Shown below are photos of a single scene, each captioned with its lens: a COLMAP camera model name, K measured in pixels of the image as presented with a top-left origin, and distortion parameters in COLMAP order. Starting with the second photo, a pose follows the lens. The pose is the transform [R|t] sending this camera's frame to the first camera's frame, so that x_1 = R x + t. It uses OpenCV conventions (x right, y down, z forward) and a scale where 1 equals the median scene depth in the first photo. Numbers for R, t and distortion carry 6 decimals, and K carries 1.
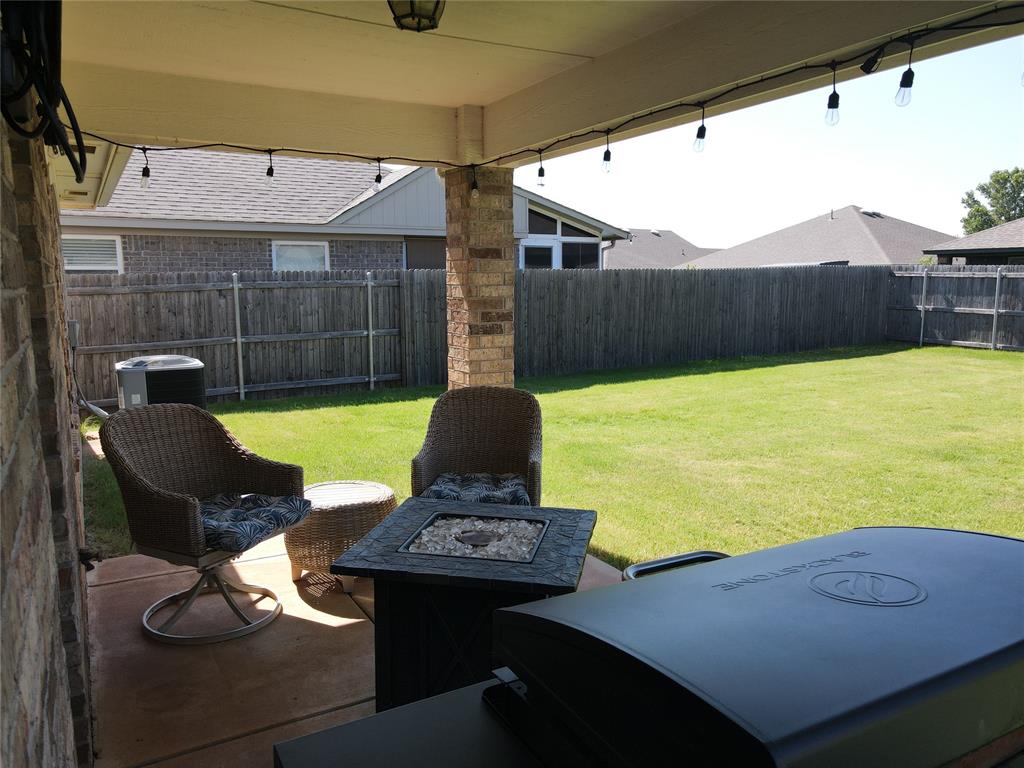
lens RADIAL K [[747.3, 0, 512.0], [0, 747.3, 384.0], [0, 0, 1]] dist [0.008522, 0.013910]
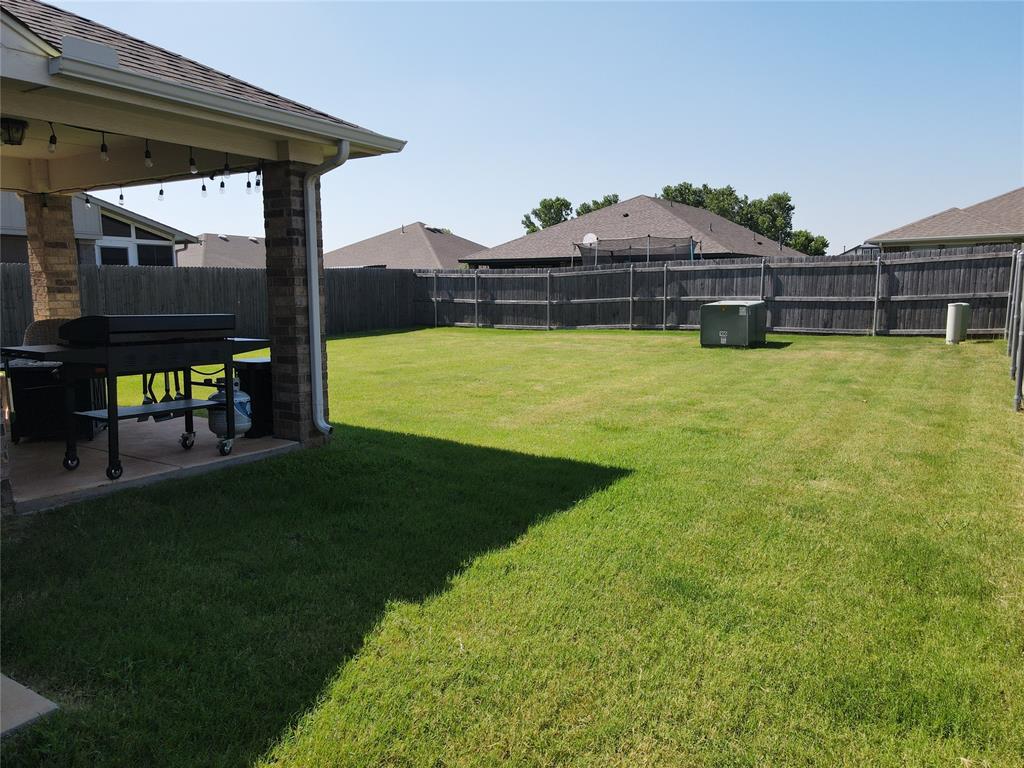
lens RADIAL K [[747.3, 0, 512.0], [0, 747.3, 384.0], [0, 0, 1]] dist [0.008522, 0.013910]
pose [[0.879609, -0.060810, 0.471795, 0.015670], [0.066310, 0.997787, 0.004979, 0.060869], [-0.471053, 0.026905, 0.881694, -0.299146]]
